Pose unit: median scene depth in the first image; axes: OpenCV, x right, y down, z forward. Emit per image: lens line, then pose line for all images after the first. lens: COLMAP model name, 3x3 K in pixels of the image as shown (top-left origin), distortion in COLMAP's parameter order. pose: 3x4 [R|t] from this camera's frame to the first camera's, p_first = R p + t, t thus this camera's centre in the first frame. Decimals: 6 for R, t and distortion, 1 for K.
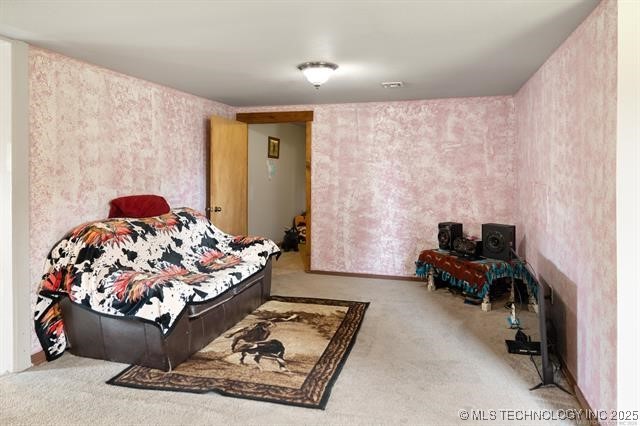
lens RADIAL K [[412.4, 0, 323.9], [0, 412.4, 187.4], [0, 0, 1]] dist [0.000116, -0.000888]
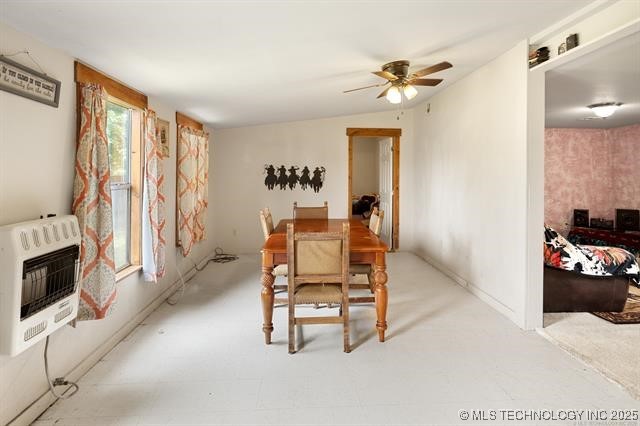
lens RADIAL K [[333.9, 0, 318.7], [0, 333.9, 184.8], [0, 0, 1]] dist [-0.005977, -0.001697]
pose [[0.954264, 0.002266, 0.298955, -0.957079], [-0.000184, 0.999976, -0.006991, 0.002266], [-0.298964, 0.006616, 0.954241, 0.104753]]
